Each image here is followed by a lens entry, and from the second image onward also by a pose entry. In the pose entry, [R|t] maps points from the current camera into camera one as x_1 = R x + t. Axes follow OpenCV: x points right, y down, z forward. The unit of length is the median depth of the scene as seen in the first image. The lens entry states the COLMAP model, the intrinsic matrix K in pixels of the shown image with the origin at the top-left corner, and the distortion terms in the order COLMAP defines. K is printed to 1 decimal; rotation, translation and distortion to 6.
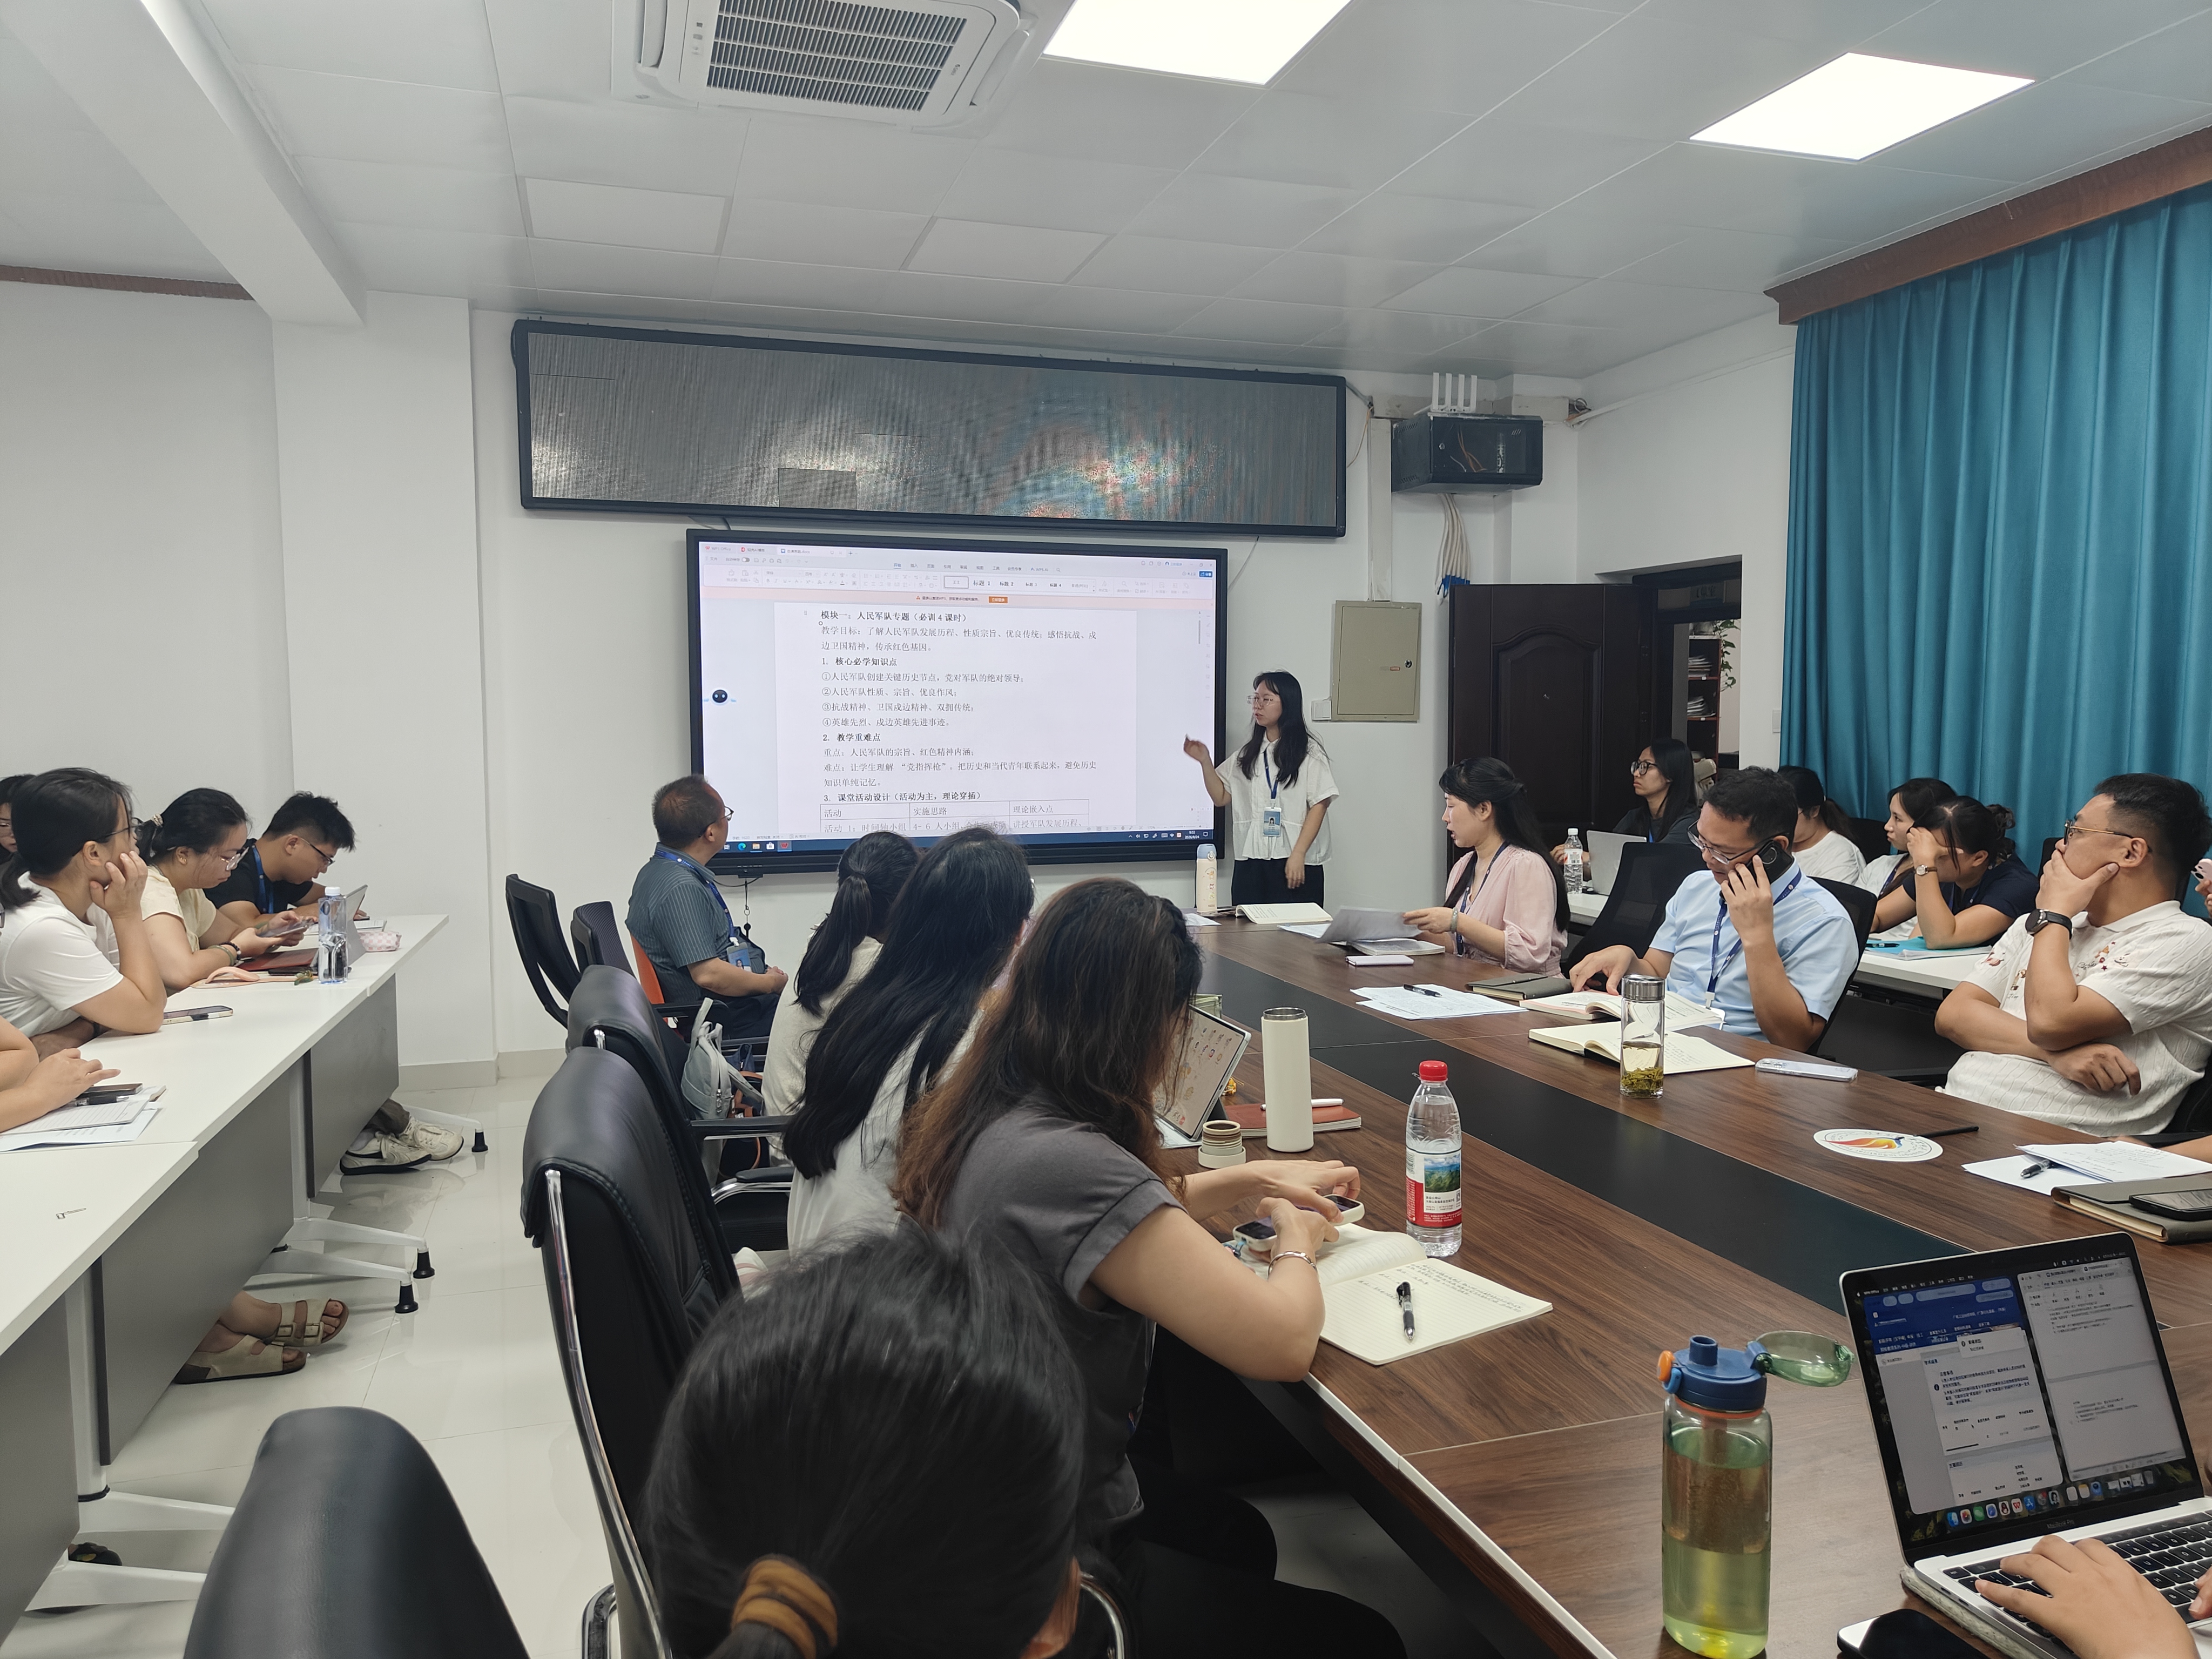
lens RADIAL K [[1555.8, 0, 1106.1], [0, 1555.8, 851.0], [0, 0, 1]] dist [0.037240, 0.000521]
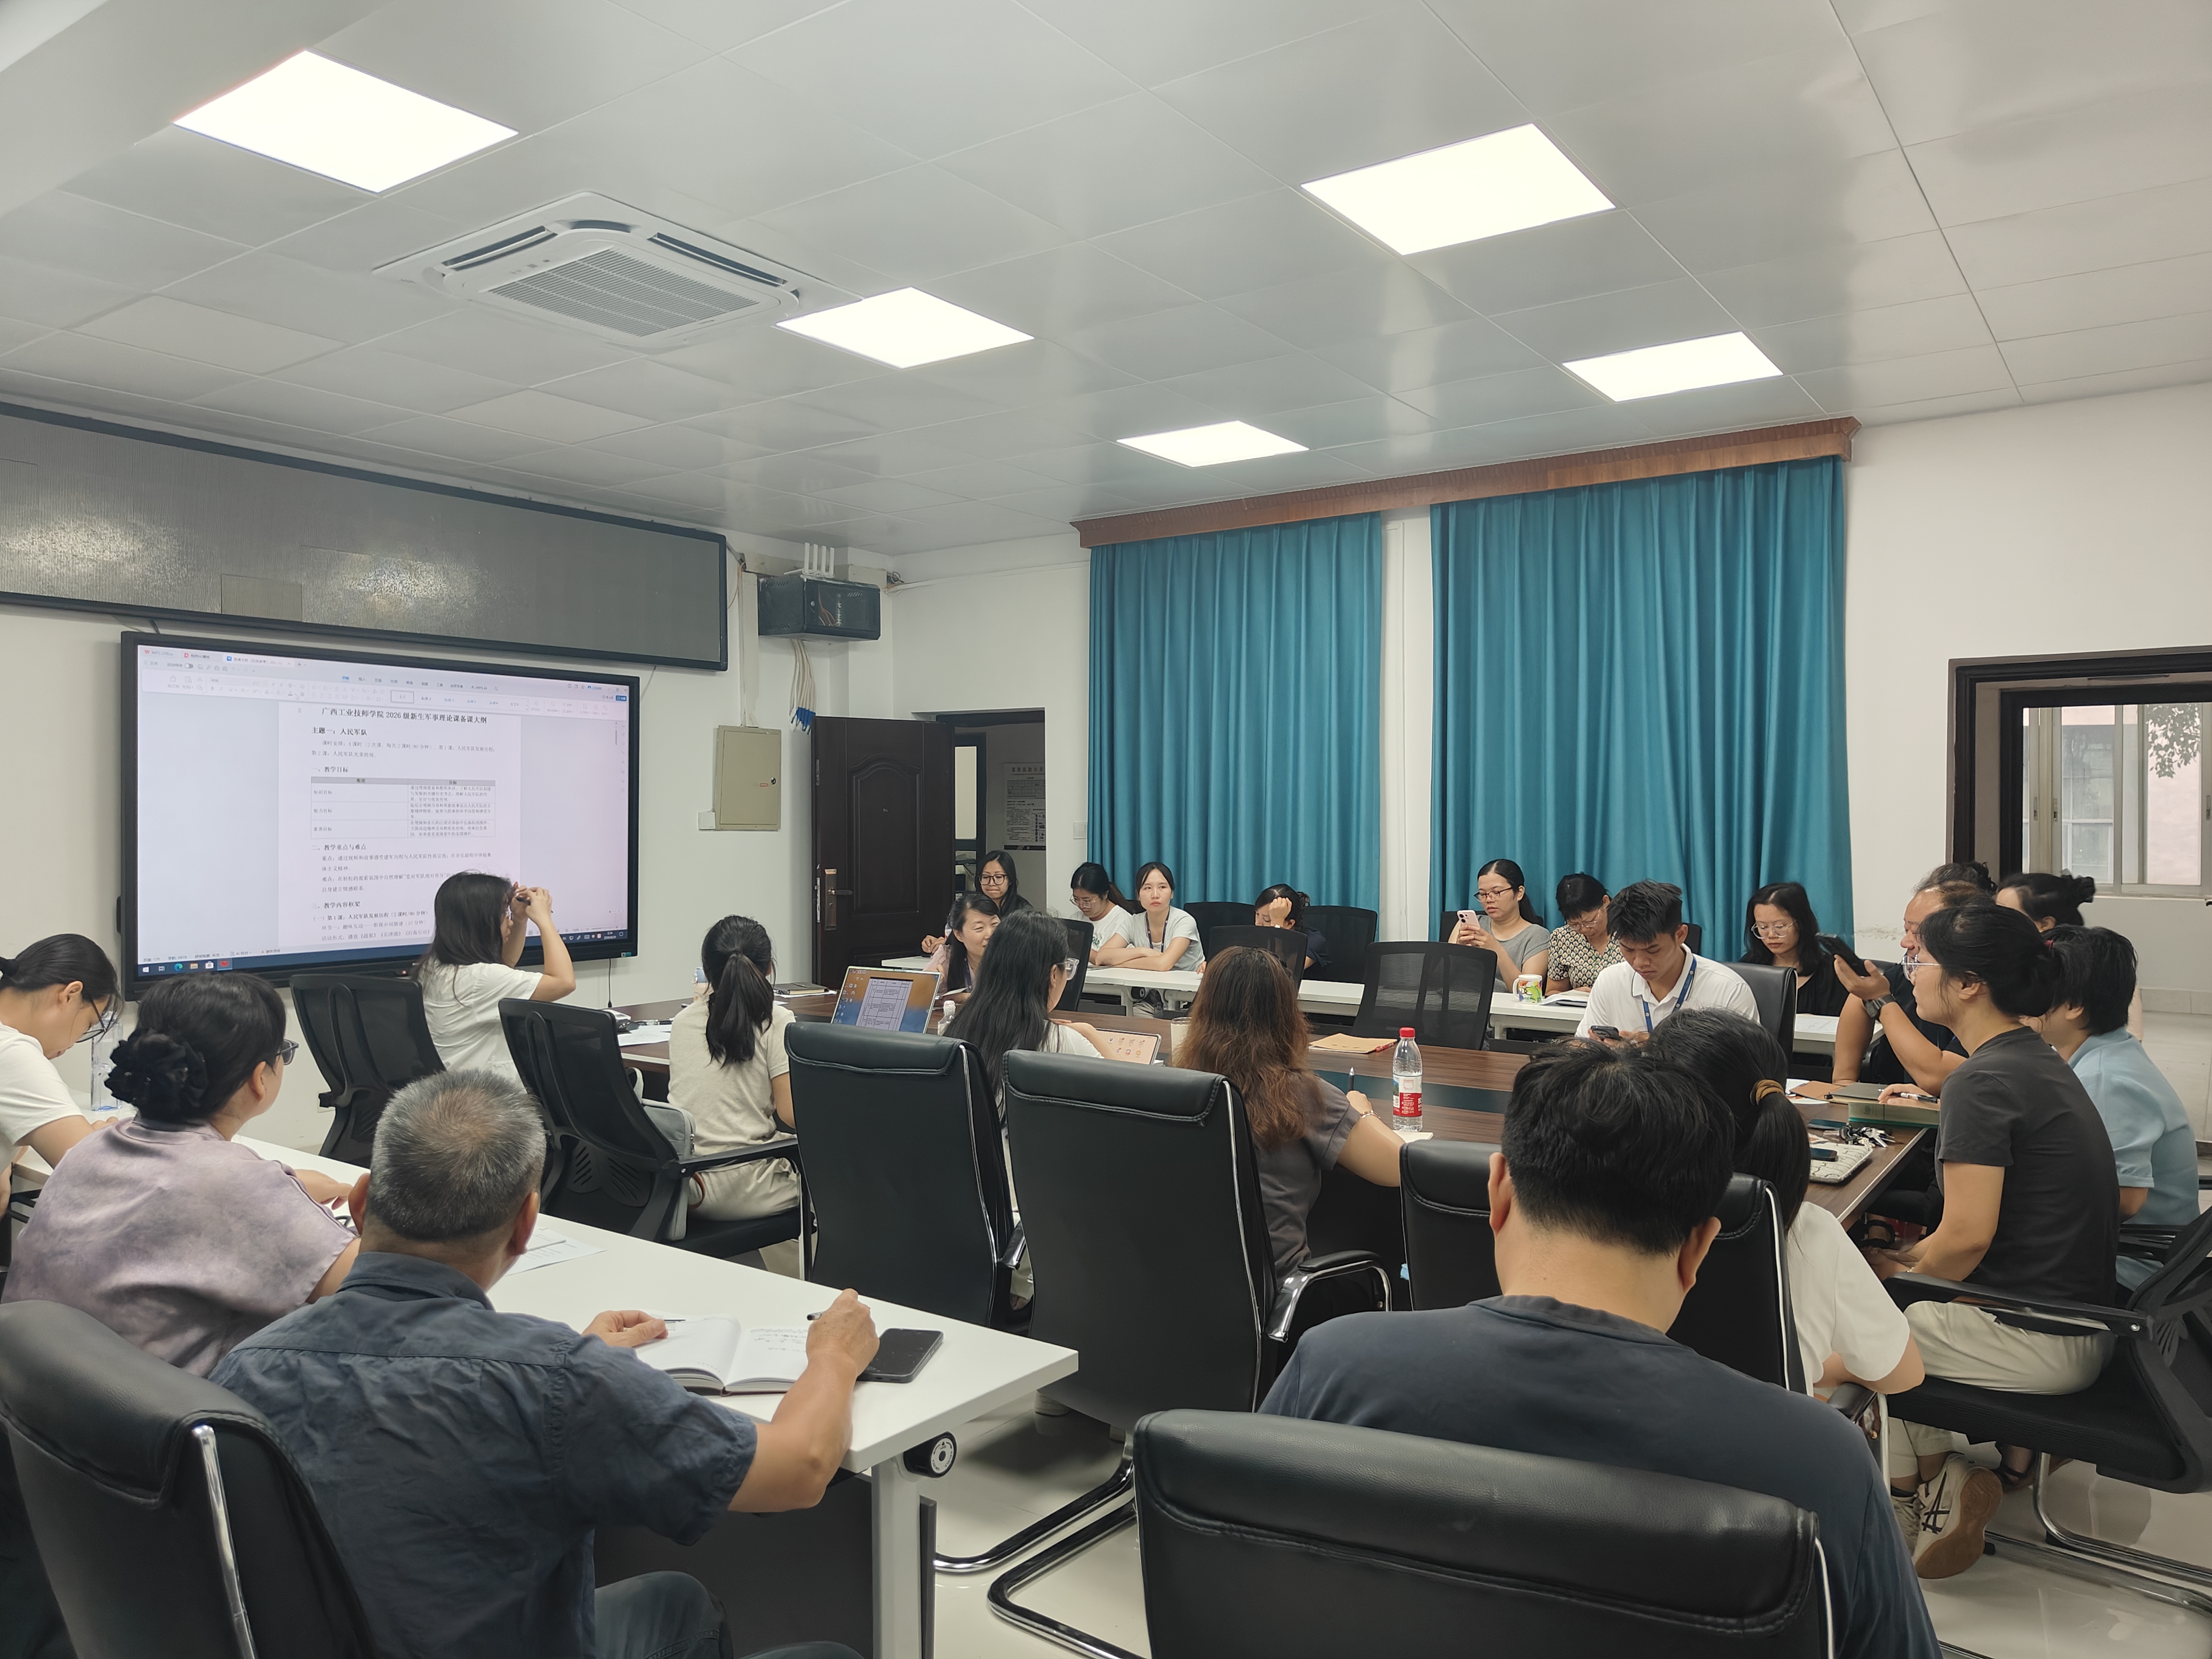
lens RADIAL K [[1546.1, 0, 1106.0], [0, 1546.1, 829.5], [0, 0, 1]] dist [0.024859, -0.003038]
pose [[0.809988, -0.002510, 0.586441, -0.407236], [0.047098, 0.997039, -0.060784, -0.002557], [-0.584552, 0.076855, 0.807708, -0.111784]]
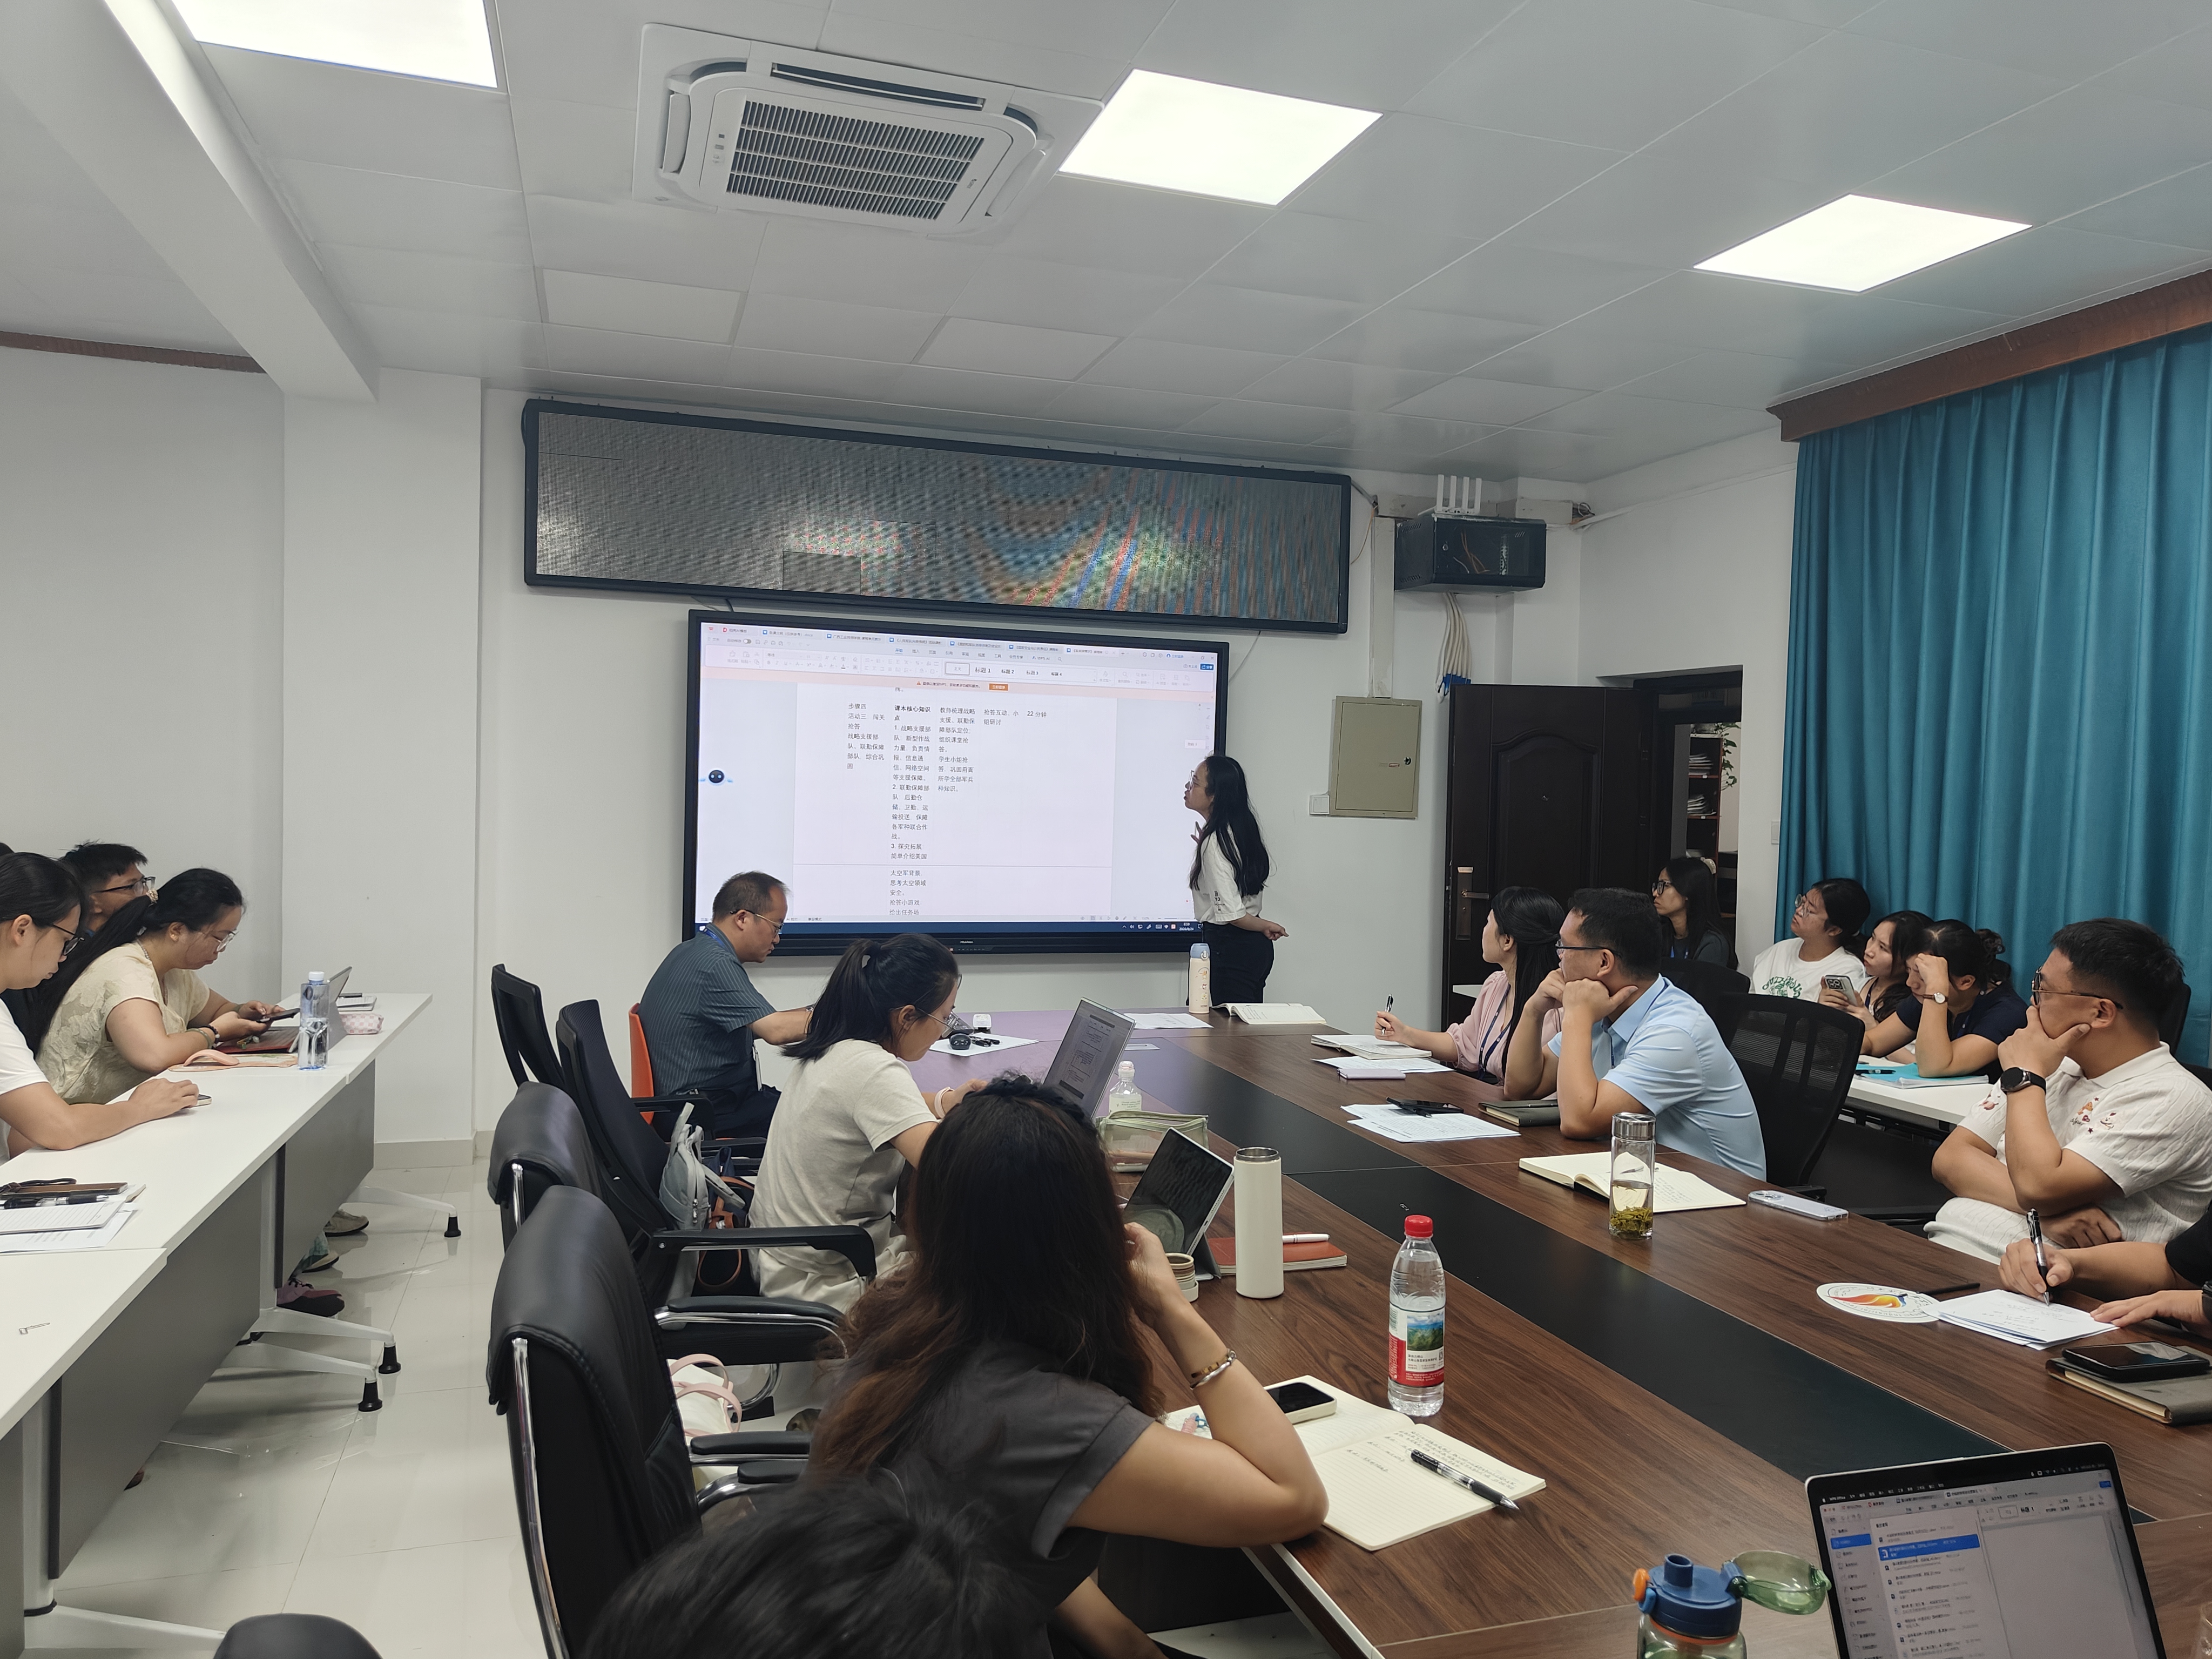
lens RADIAL K [[1570.7, 0, 1108.5], [0, 1570.7, 859.6], [0, 0, 1]] dist [0.043965, -0.007697]
pose [[0.999586, 0.028537, 0.003725, 0.000745], [-0.028365, 0.998795, -0.040049, -0.016017], [-0.004864, 0.039926, 0.999191, -0.004347]]
